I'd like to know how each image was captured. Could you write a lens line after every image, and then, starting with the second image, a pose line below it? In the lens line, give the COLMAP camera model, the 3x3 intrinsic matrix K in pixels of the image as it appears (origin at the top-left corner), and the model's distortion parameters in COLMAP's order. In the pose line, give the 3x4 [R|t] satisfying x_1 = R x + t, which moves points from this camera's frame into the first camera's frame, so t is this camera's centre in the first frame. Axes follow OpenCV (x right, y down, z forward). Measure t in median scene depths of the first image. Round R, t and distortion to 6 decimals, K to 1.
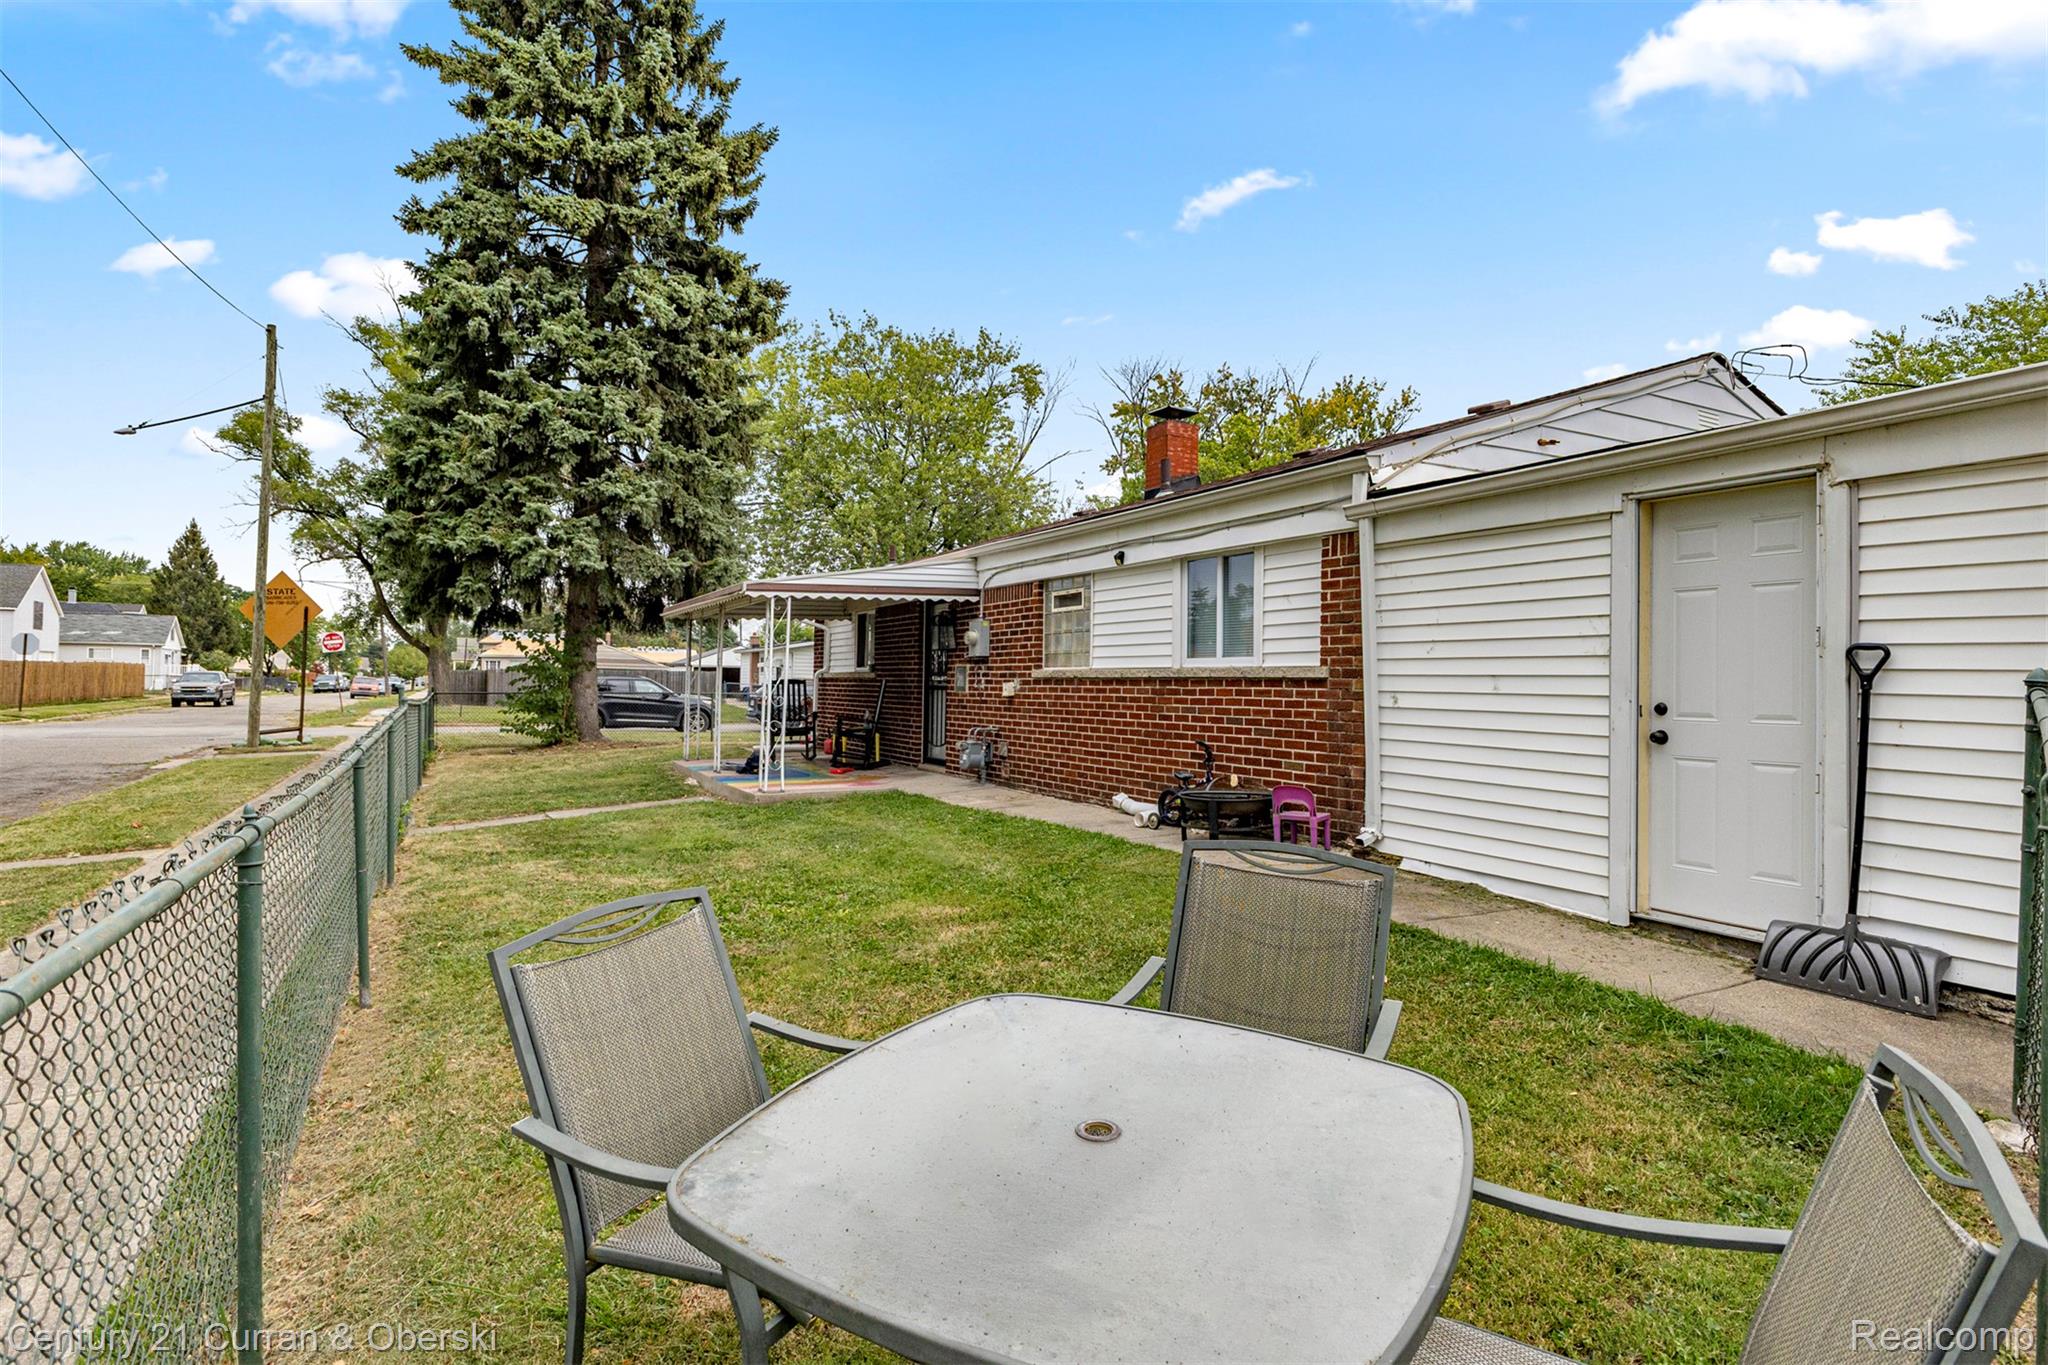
lens RADIAL K [[1073.4, 0, 1023.3], [0, 1073.4, 669.5], [0, 0, 1]] dist [-0.004862, -0.002993]
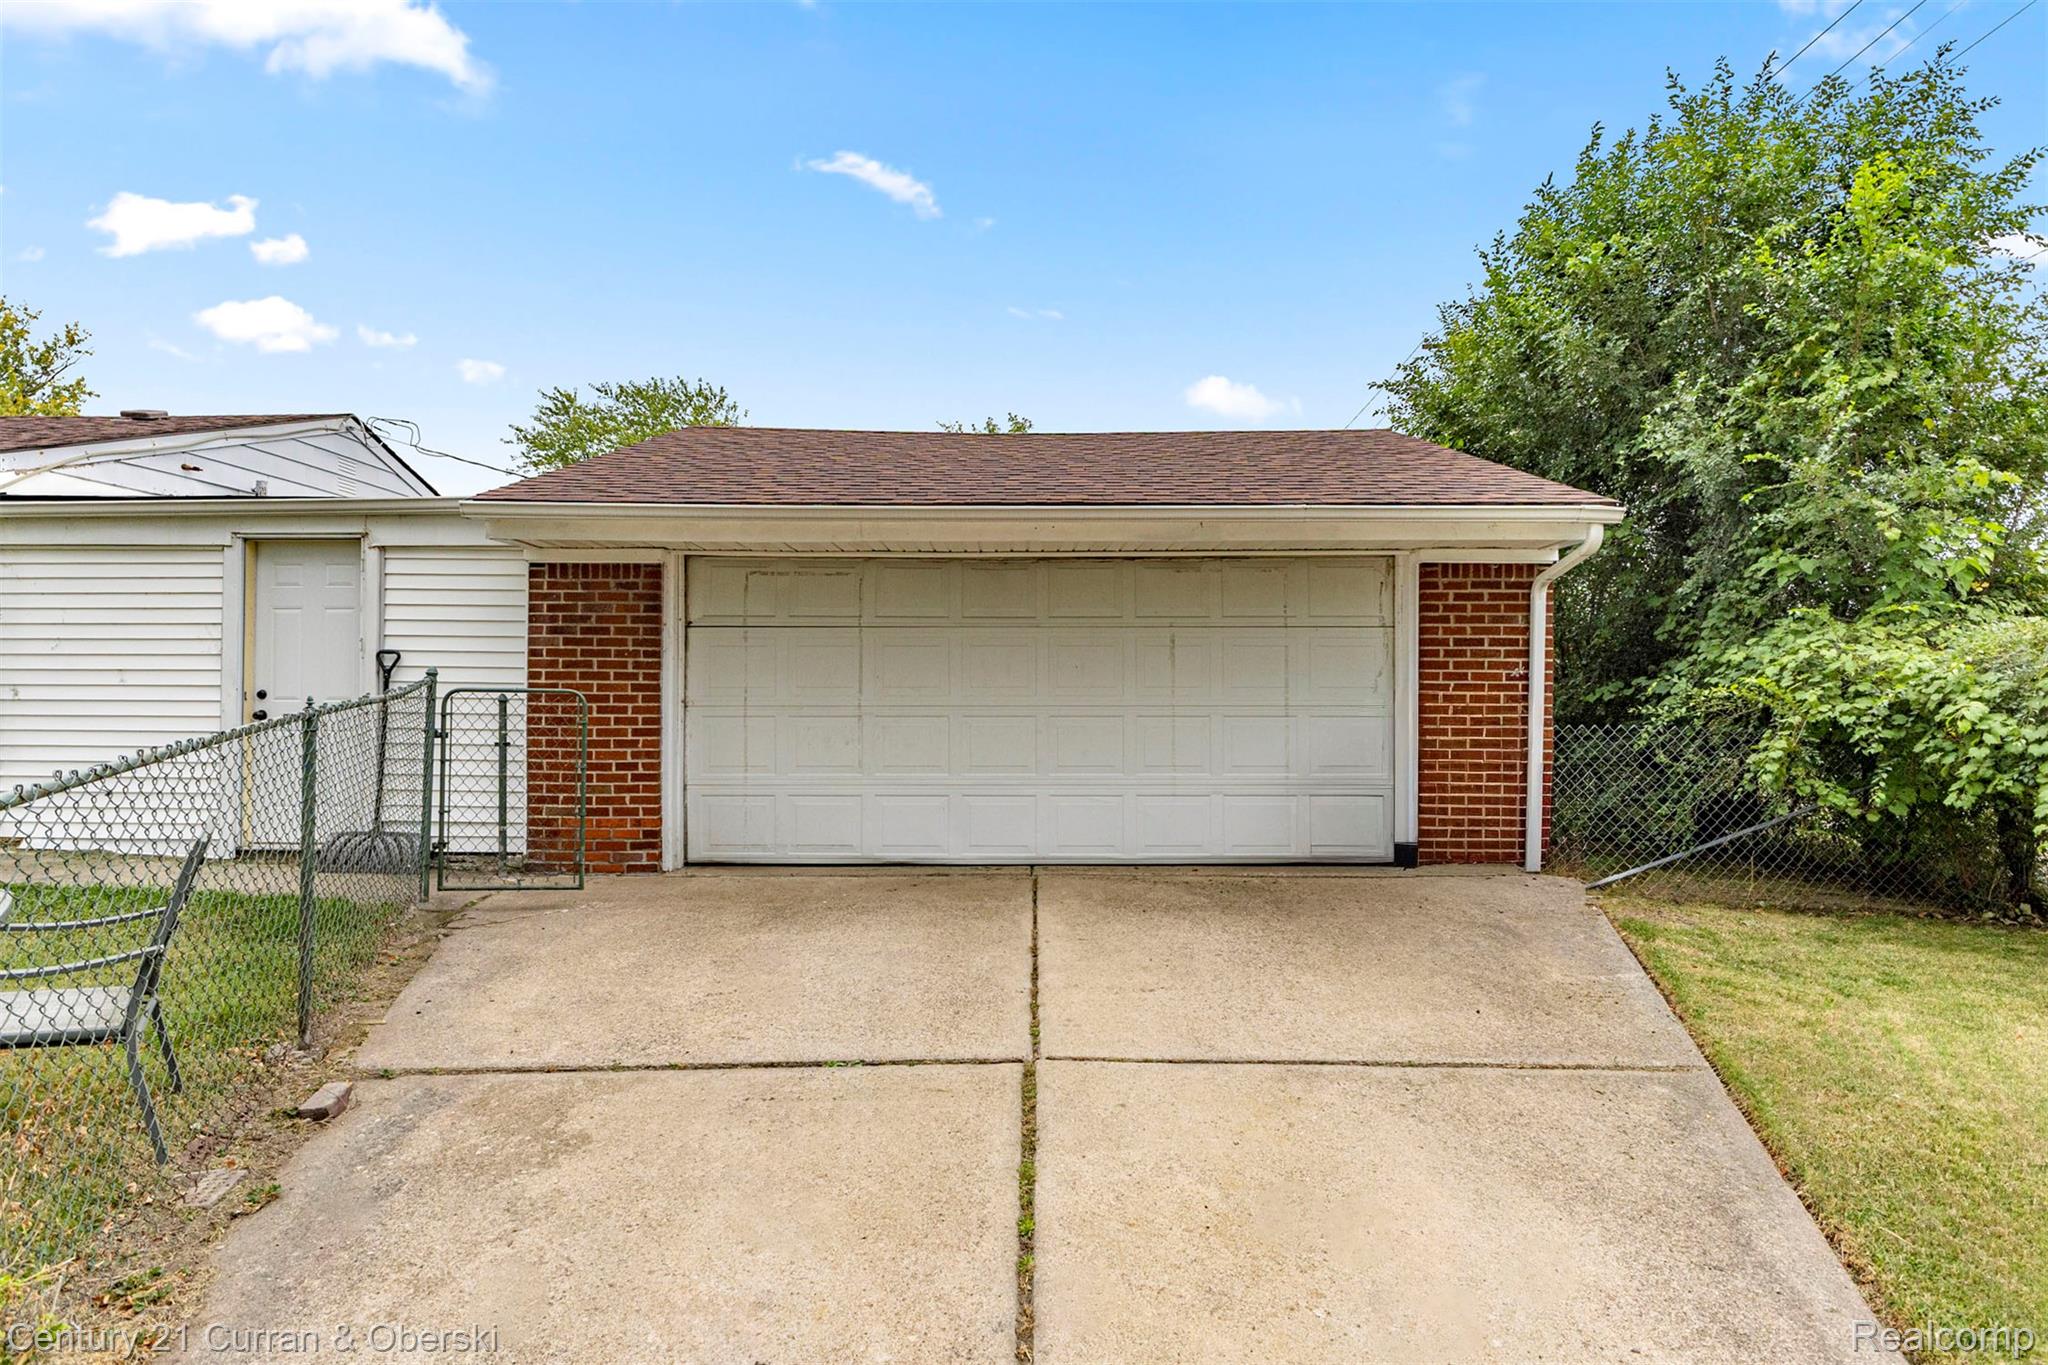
lens RADIAL K [[1073.4, 0, 1023.3], [0, 1073.4, 669.5], [0, 0, 1]] dist [-0.004862, -0.002993]
pose [[0.481447, 0.002052, 0.876473, -0.125098], [-0.005790, 0.999983, 0.000839, -0.001379], [-0.876456, -0.005479, 0.481451, -0.483926]]
